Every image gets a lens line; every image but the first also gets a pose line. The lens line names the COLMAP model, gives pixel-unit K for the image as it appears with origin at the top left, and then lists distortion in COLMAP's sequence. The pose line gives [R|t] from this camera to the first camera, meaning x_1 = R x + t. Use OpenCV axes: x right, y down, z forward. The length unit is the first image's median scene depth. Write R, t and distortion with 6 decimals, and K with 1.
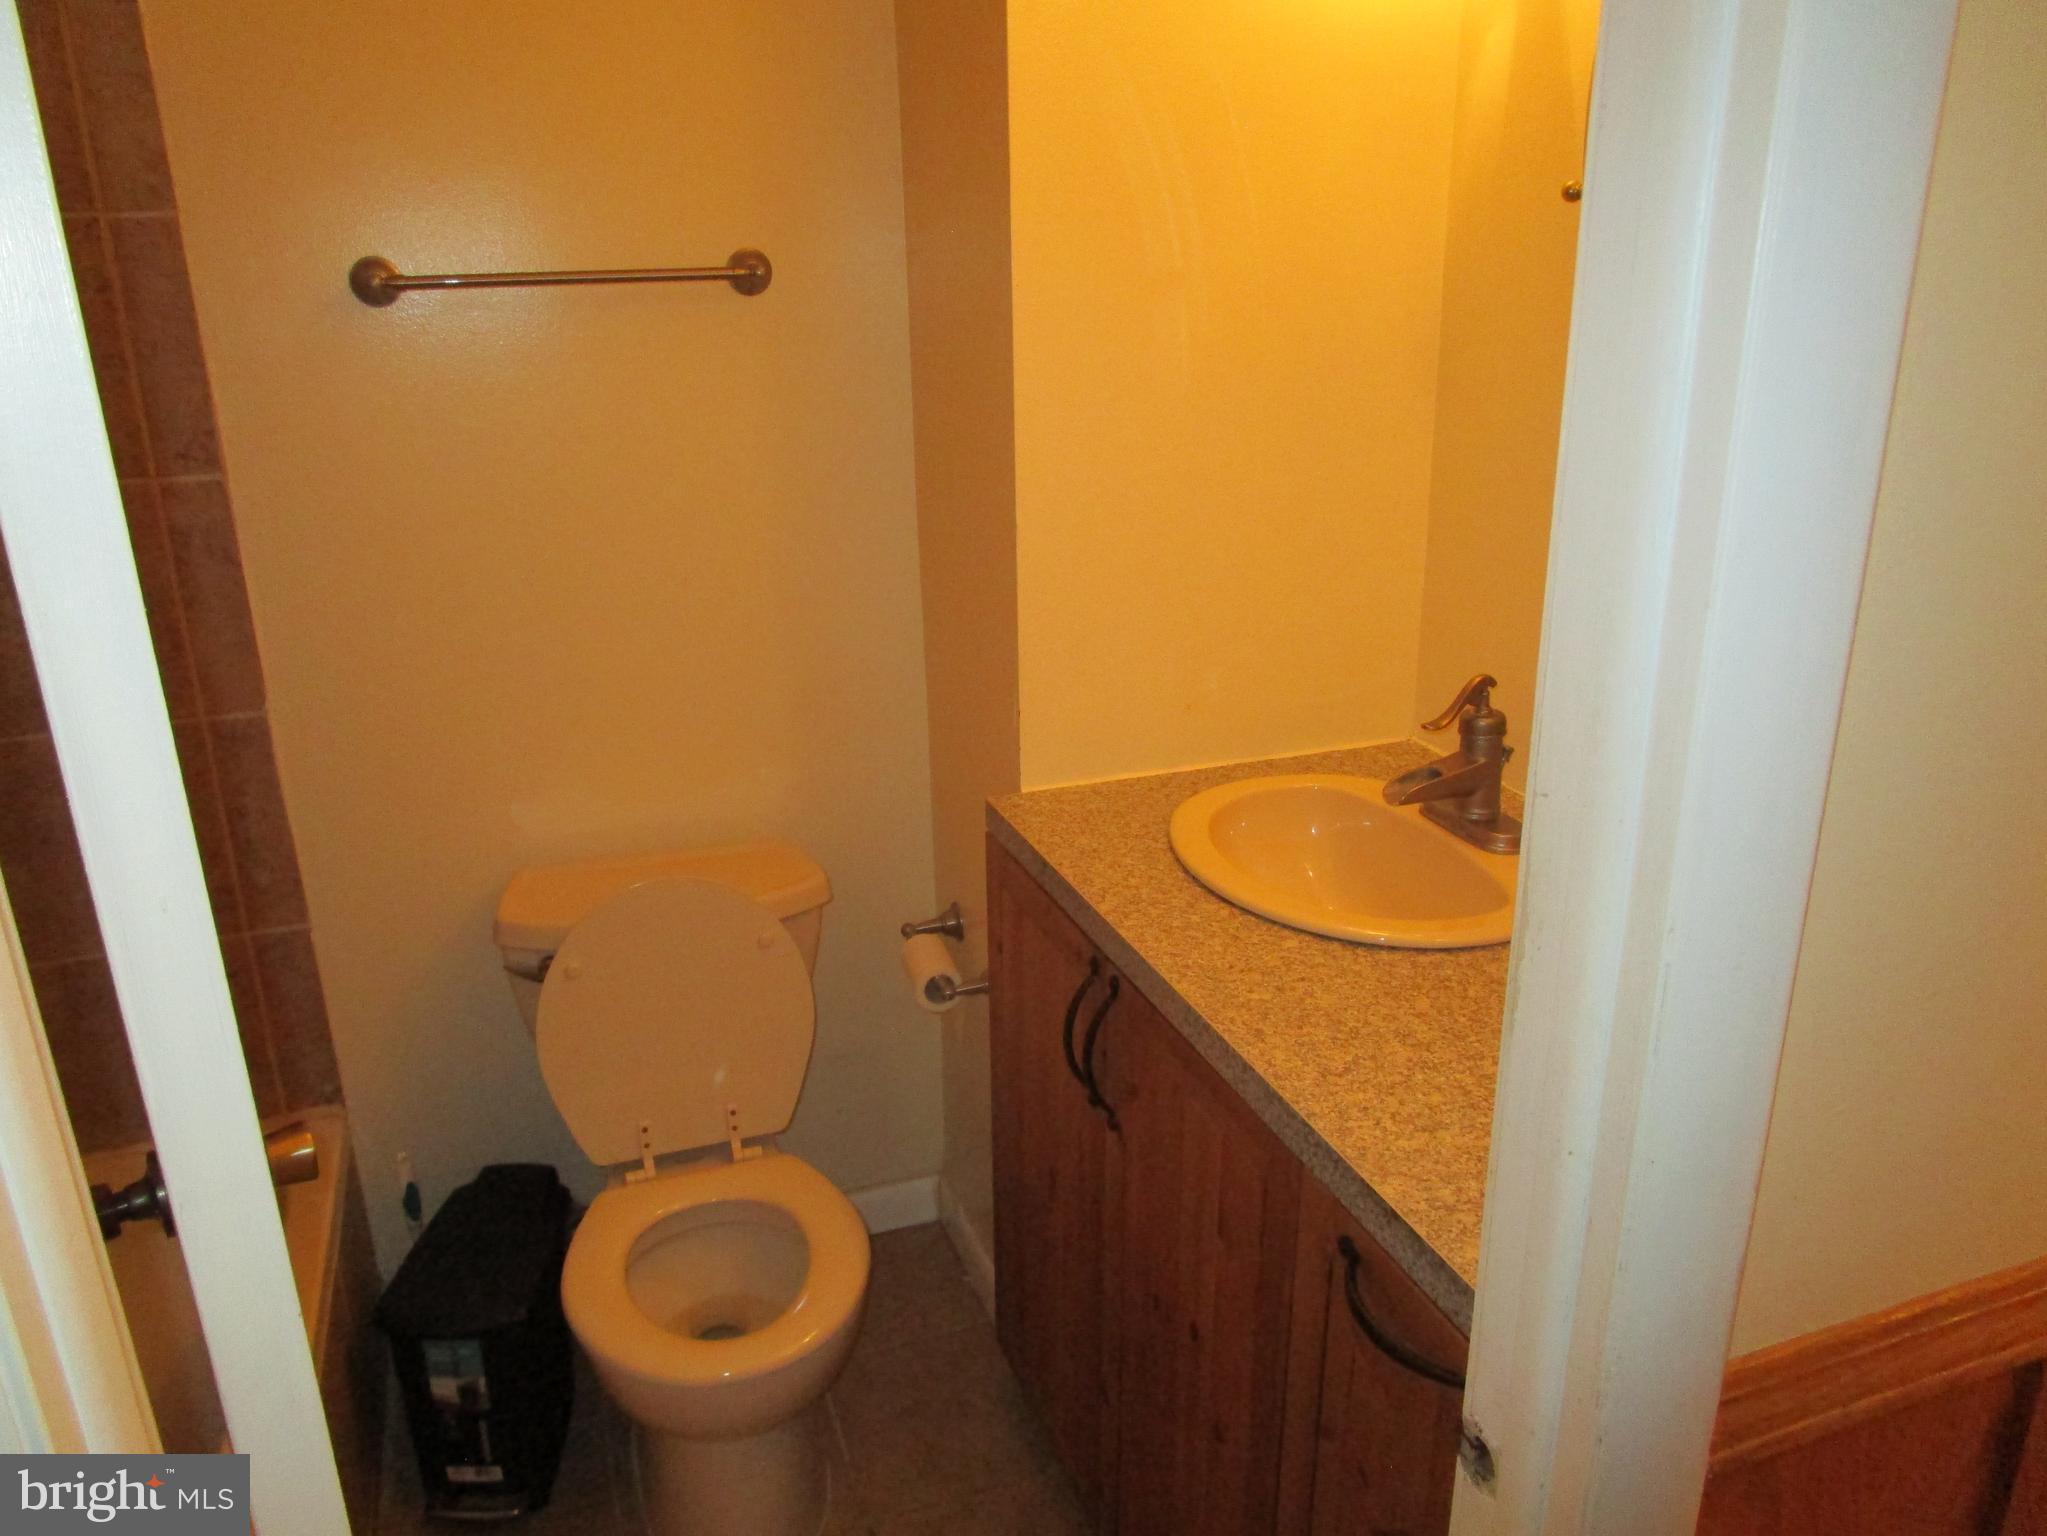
lens RADIAL K [[1497.8, 0, 1033.6], [0, 1497.8, 781.6], [0, 0, 1]] dist [-0.009195, 0.001371]
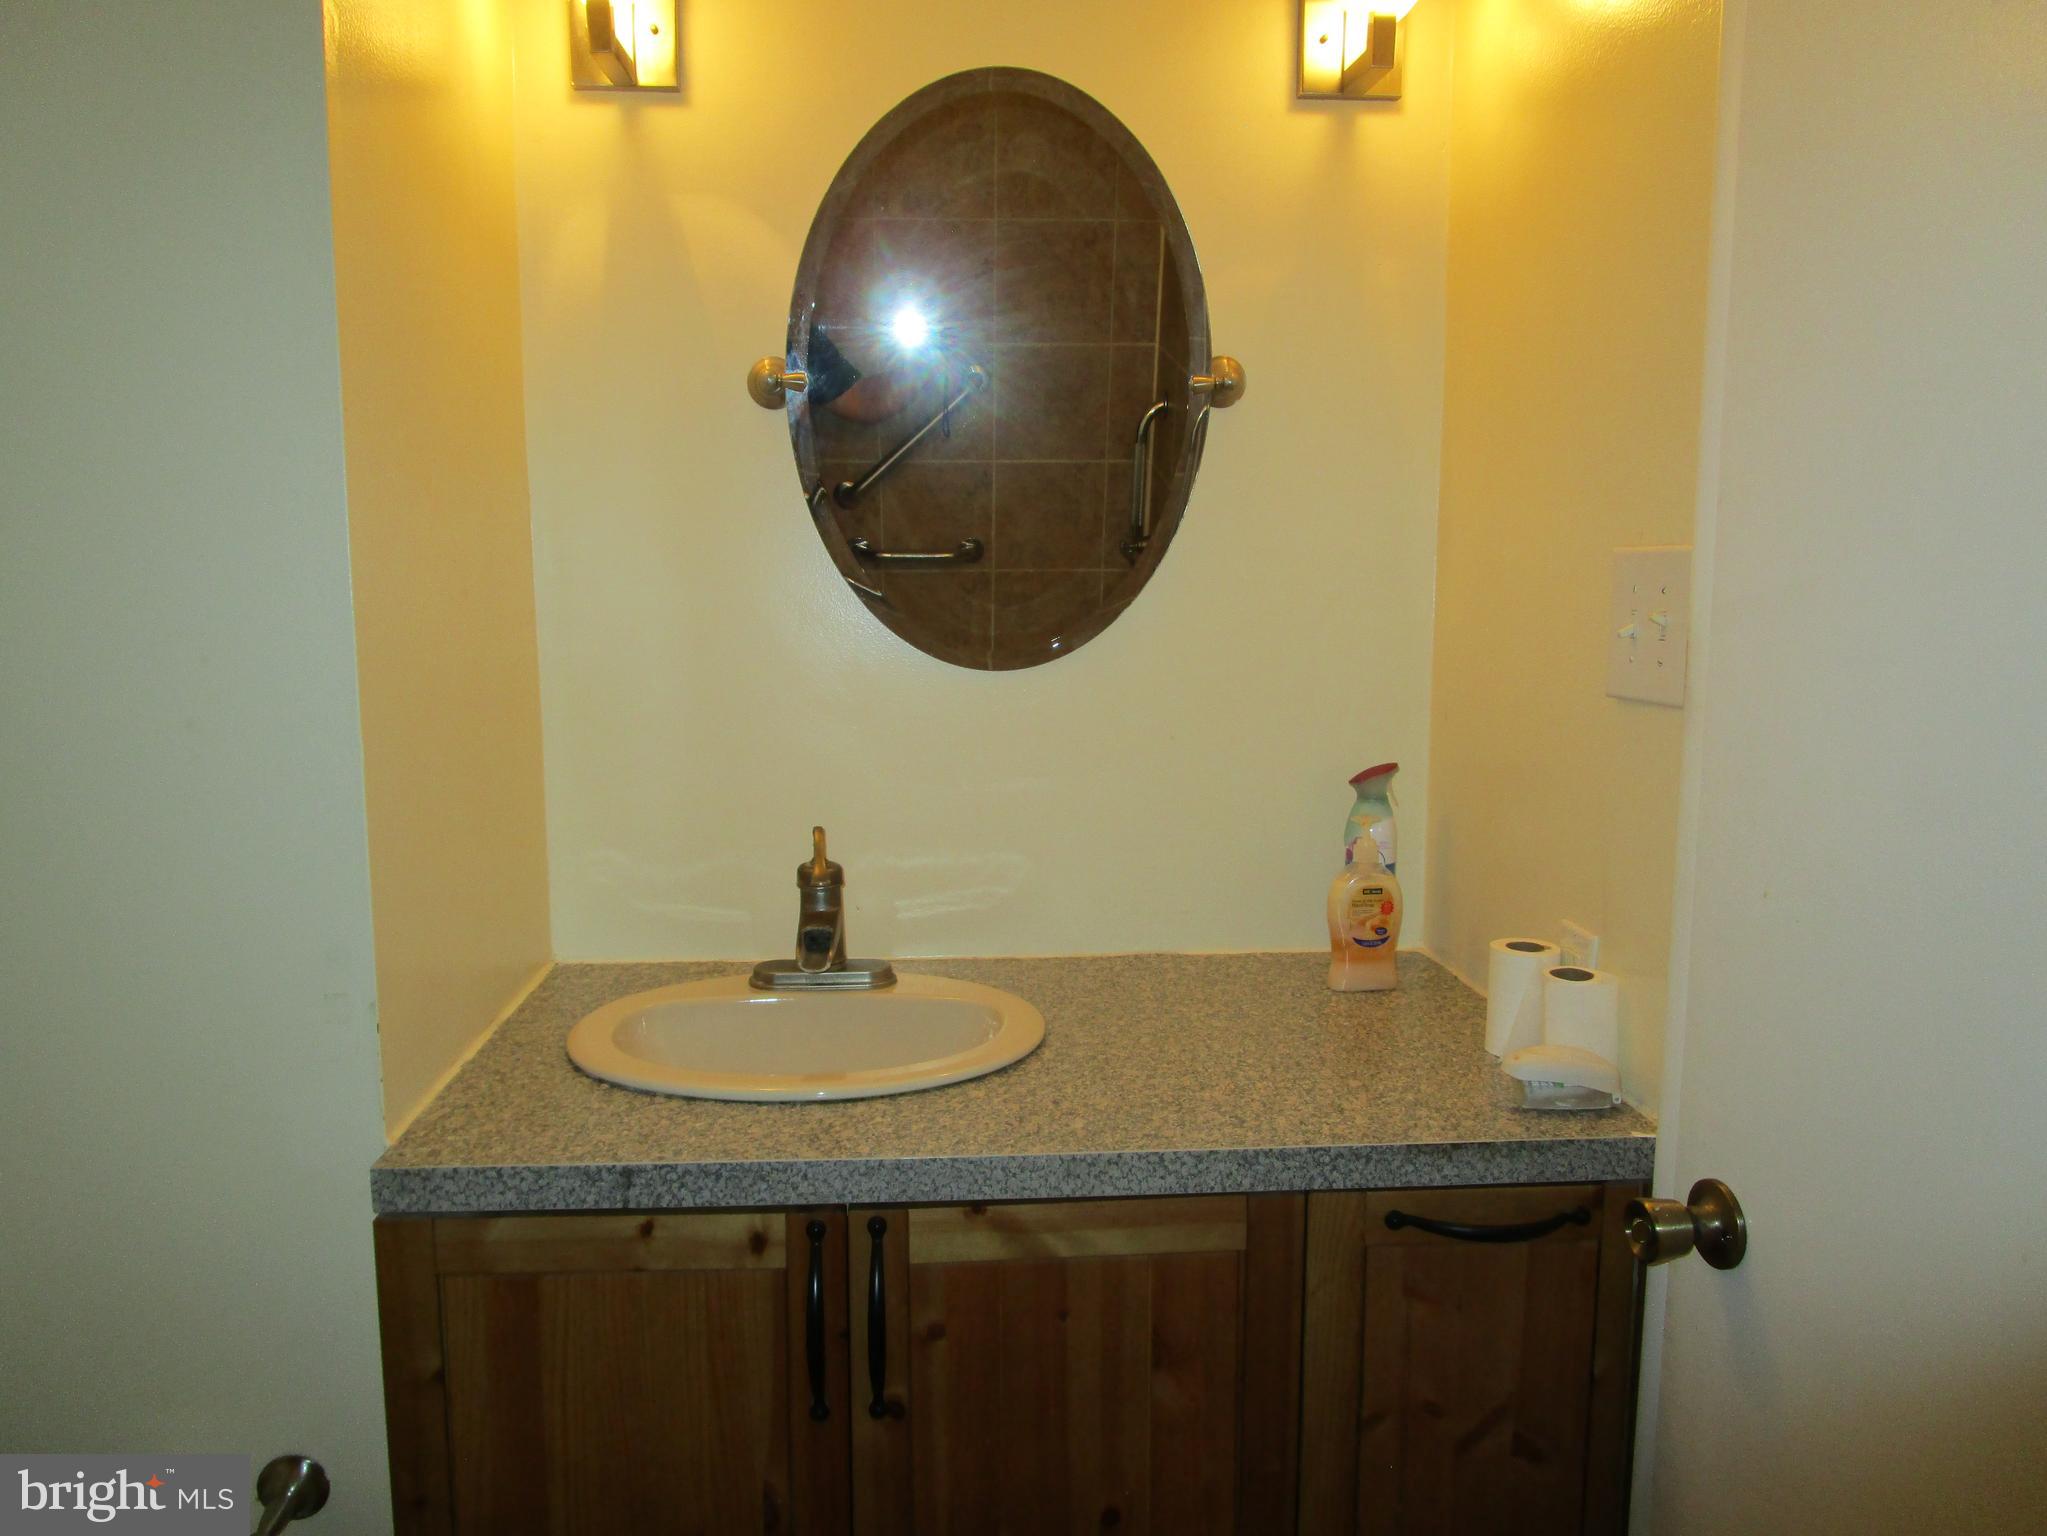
lens RADIAL K [[1497.8, 0, 1033.6], [0, 1497.8, 781.6], [0, 0, 1]] dist [-0.009195, 0.001371]
pose [[0.279825, -0.137284, 0.950185, -0.699347], [0.314444, 0.948237, 0.044400, -0.112225], [-0.907096, 0.286355, 0.308508, 0.607350]]
